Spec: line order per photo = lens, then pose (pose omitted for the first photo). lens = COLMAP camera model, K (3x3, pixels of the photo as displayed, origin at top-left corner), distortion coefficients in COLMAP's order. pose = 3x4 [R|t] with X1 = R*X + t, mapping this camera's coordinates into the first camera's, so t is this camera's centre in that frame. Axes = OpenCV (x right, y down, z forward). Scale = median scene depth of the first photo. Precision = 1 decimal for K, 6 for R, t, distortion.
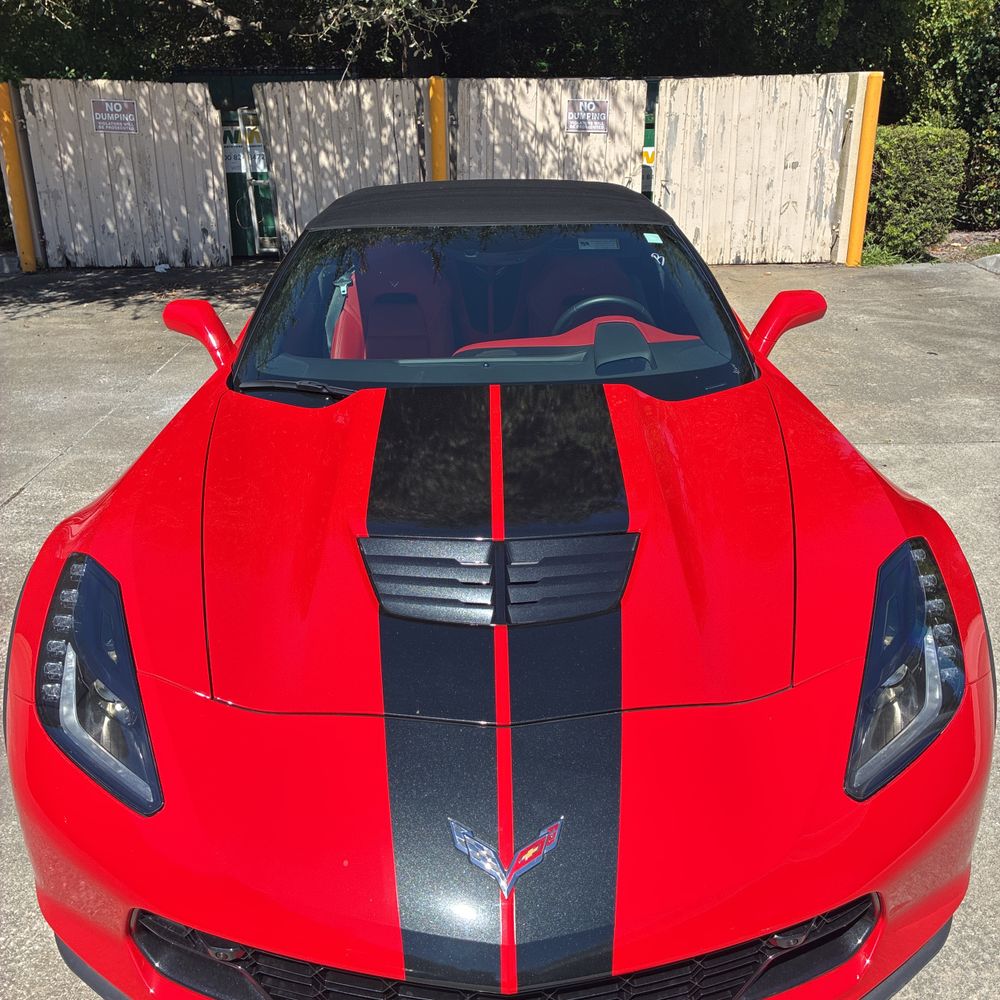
lens RADIAL K [[1020.4, 0, 500.2], [0, 1020.4, 481.0], [0, 0, 1]] dist [0.014211, 0.002843]
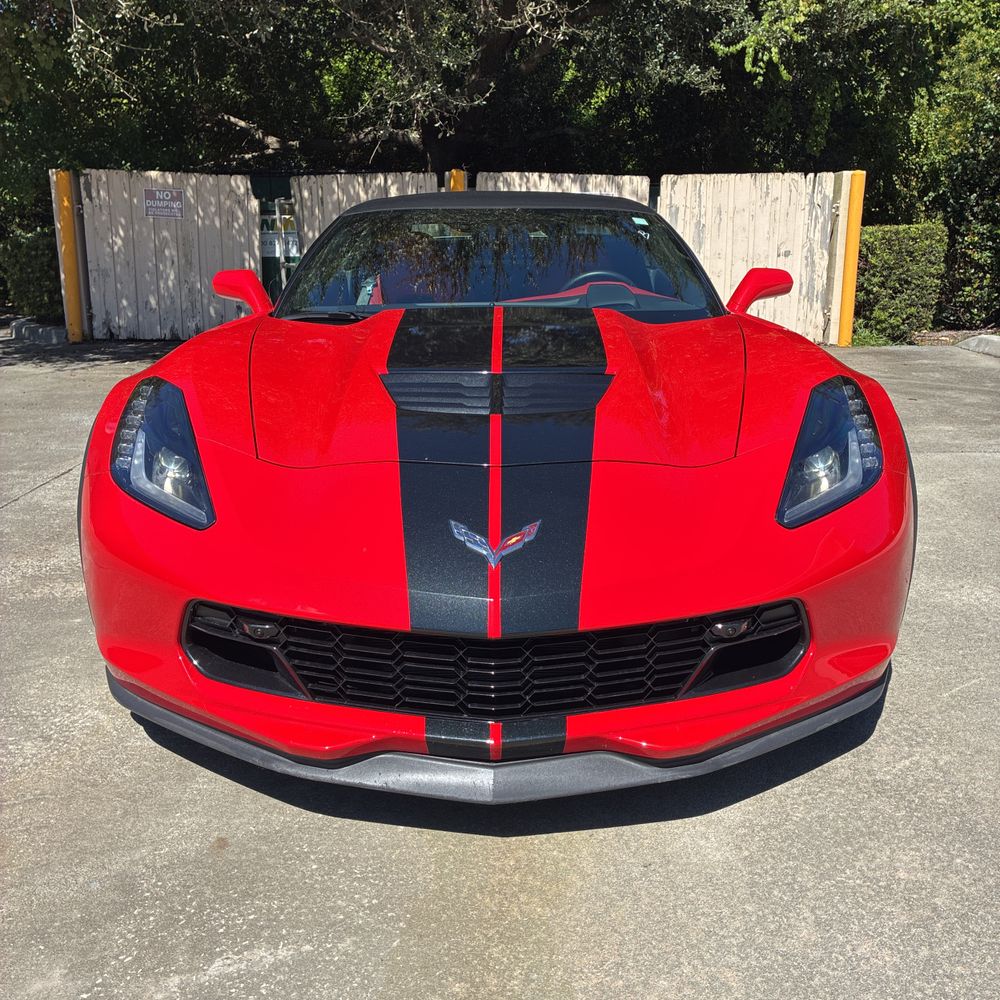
lens RADIAL K [[1035.6, 0, 501.2], [0, 1035.6, 497.9], [0, 0, 1]] dist [-0.054446, 0.168905]
pose [[0.999771, 0.015577, -0.014665, 0.006270], [-0.017400, 0.990864, -0.133738, 0.097272], [0.012448, 0.133963, 0.990908, -0.047677]]
